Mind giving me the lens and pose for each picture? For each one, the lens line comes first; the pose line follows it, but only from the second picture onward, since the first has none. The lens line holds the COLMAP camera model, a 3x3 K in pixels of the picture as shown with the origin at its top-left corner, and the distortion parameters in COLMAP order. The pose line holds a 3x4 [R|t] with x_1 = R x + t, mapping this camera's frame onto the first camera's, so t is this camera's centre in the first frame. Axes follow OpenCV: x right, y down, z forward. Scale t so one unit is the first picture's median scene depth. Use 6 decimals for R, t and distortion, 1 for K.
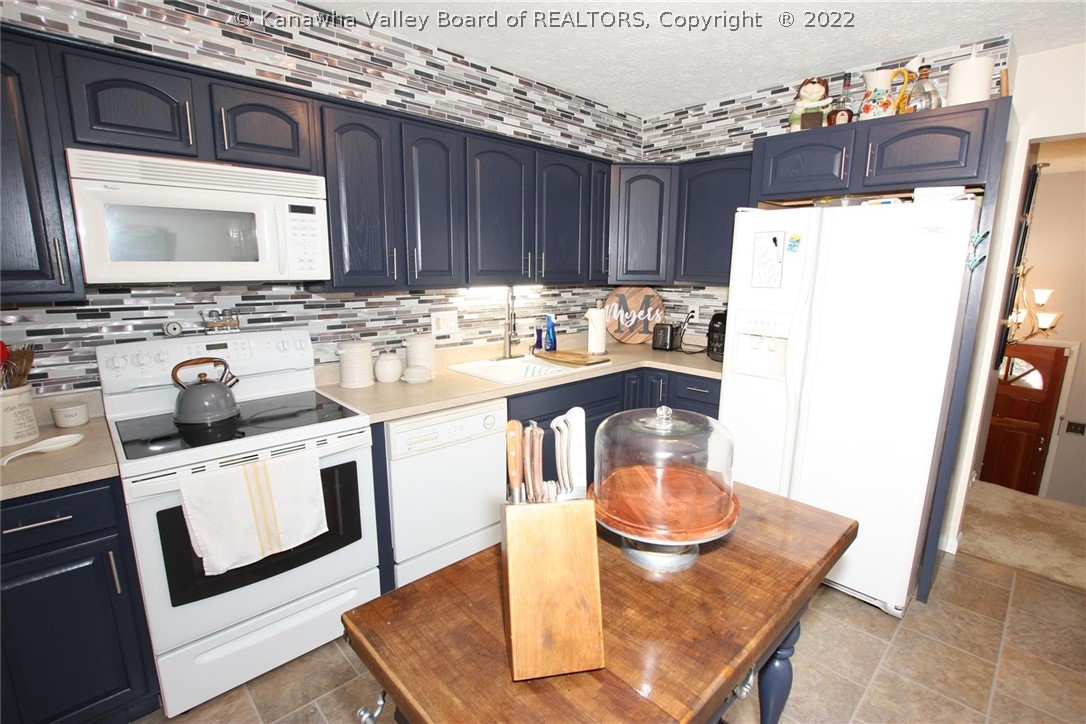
lens RADIAL K [[505.3, 0, 544.8], [0, 505.3, 365.5], [0, 0, 1]] dist [-0.025407, 0.003164]
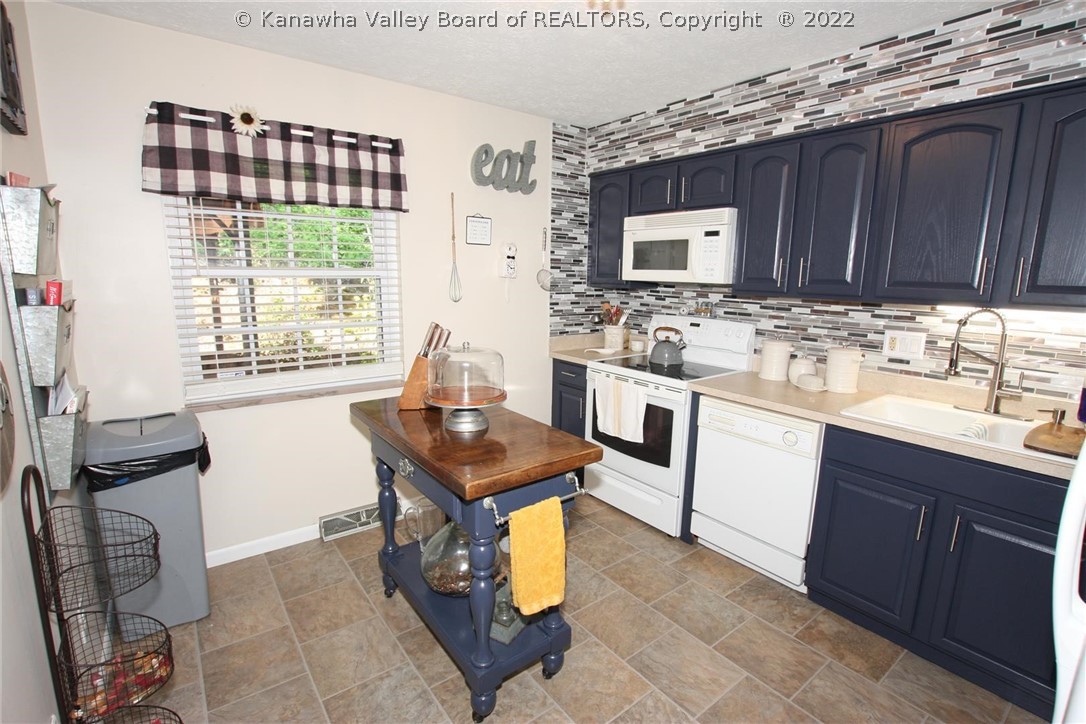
lens RADIAL K [[505.3, 0, 521.9], [0, 505.3, 367.3], [0, 0, 1]] dist [-0.025407, 0.003164]
pose [[-0.134197, 0.174868, -0.975404, 0.863346], [-0.209564, 0.957037, 0.200408, -0.100070], [0.968542, 0.231303, -0.091785, 0.577192]]
